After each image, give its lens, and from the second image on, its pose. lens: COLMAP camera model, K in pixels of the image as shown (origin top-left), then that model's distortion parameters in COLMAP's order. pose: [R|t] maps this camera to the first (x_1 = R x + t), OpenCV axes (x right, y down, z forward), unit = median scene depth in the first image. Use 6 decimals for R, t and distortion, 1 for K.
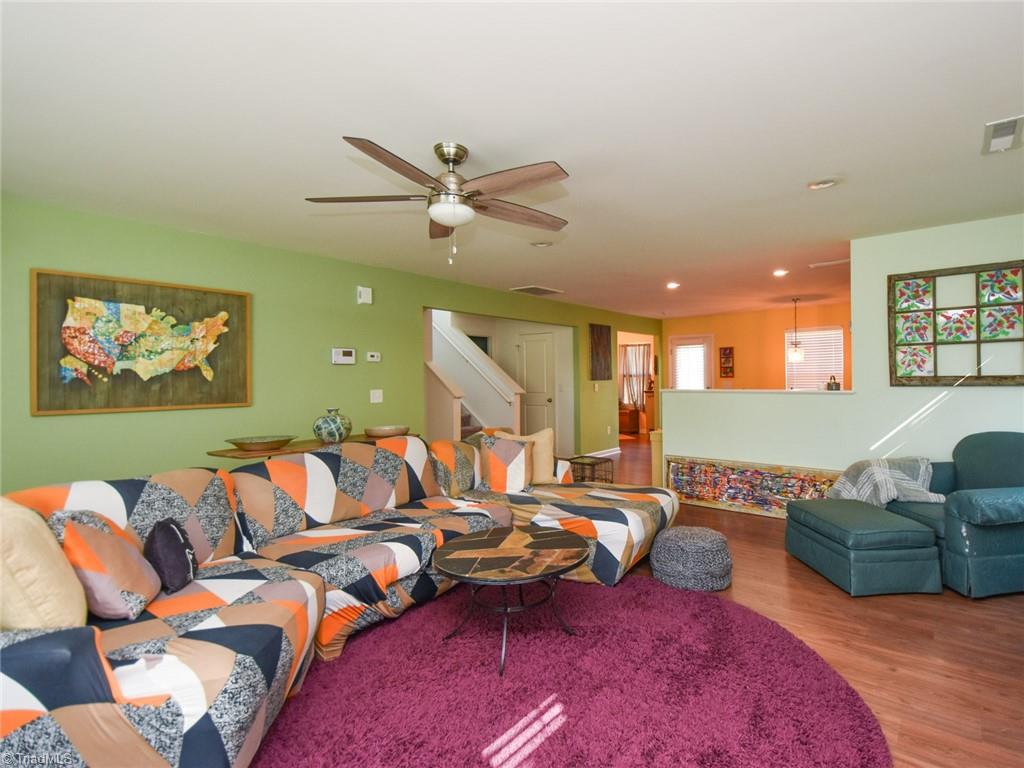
lens RADIAL K [[517.2, 0, 570.7], [0, 517.2, 372.1], [0, 0, 1]] dist [0.039286, -0.000563]
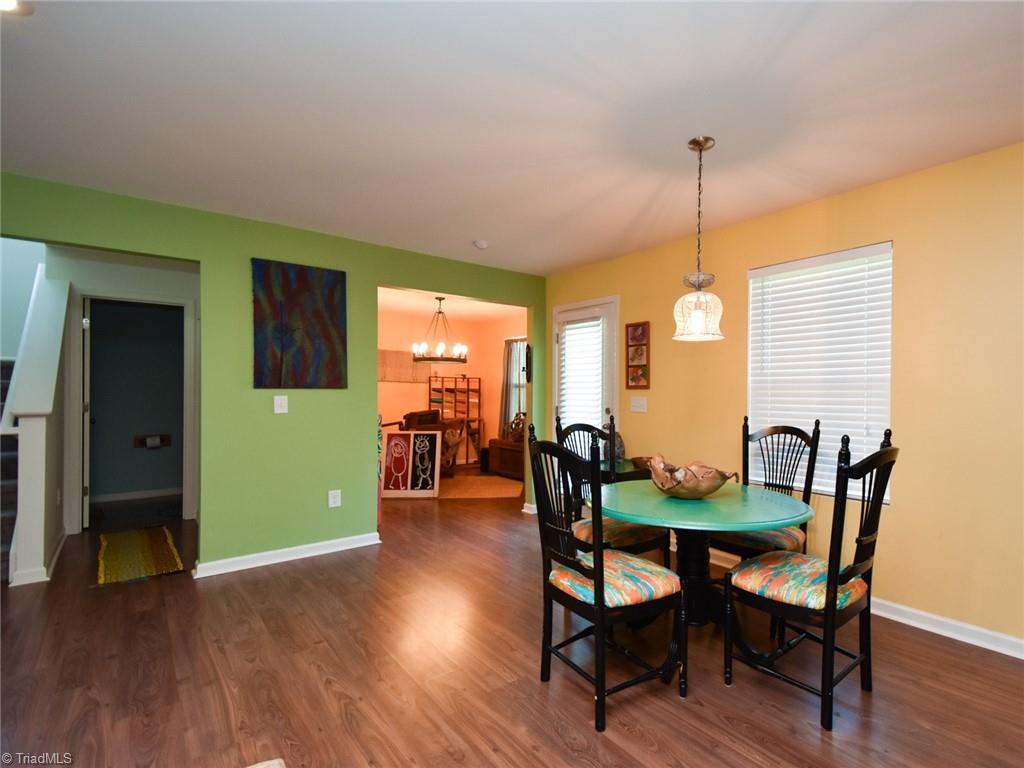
lens RADIAL K [[501.6, 0, 556.8], [0, 501.6, 392.8], [0, 0, 1]] dist [0.039239, -0.018142]
pose [[0.969466, 0.015828, -0.244713, 0.826157], [-0.012412, 0.999803, 0.015497, 0.019263], [0.244910, -0.011986, 0.969472, 1.343657]]
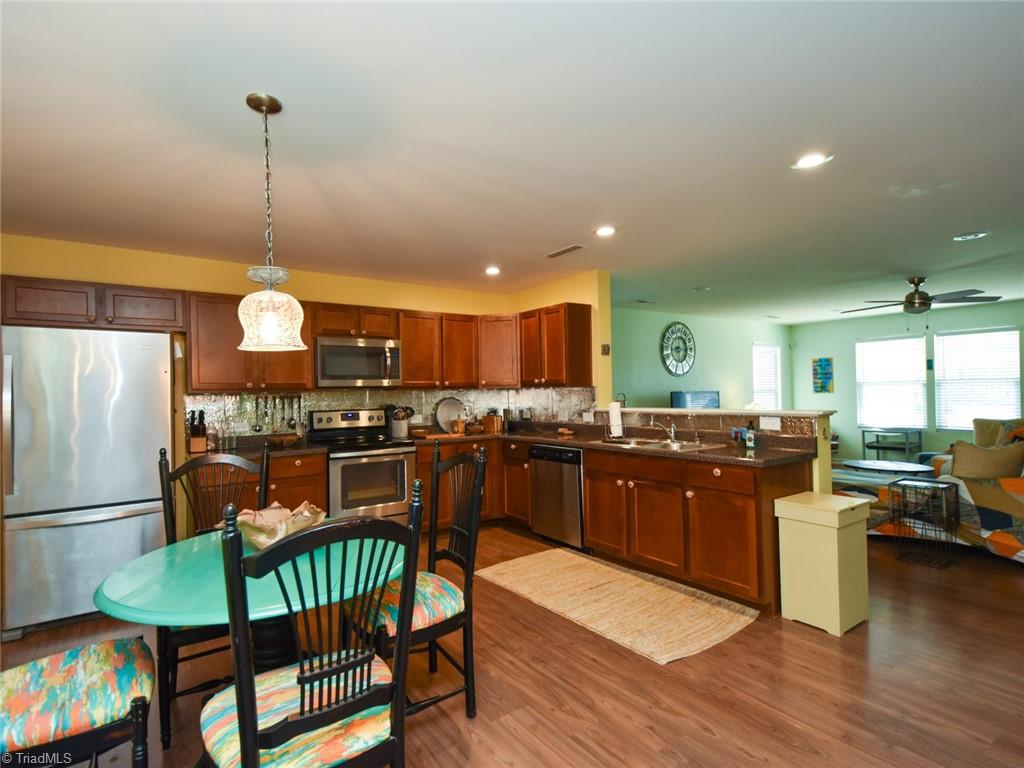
lens RADIAL K [[501.9, 0, 474.7], [0, 501.9, 394.9], [0, 0, 1]] dist [0.034347, -0.000191]
pose [[-0.935847, 0.028226, 0.351275, 0.483423], [0.025247, 0.999596, -0.013059, 0.016888], [-0.351502, -0.003353, -0.936181, 2.364611]]
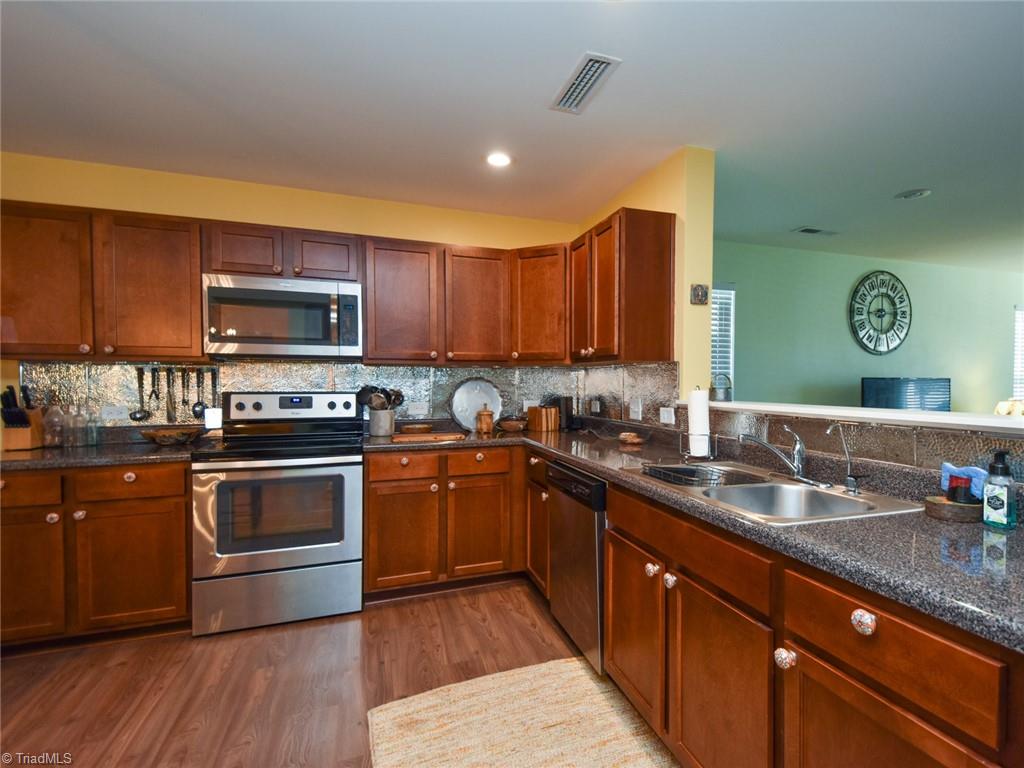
lens RADIAL K [[501.6, 0, 556.8], [0, 501.6, 392.8], [0, 0, 1]] dist [0.039239, -0.018142]
pose [[-0.833281, -0.004021, 0.552835, 0.400282], [0.000787, 0.999964, 0.008460, 0.024045], [-0.552849, 0.007485, -0.833248, 1.792945]]
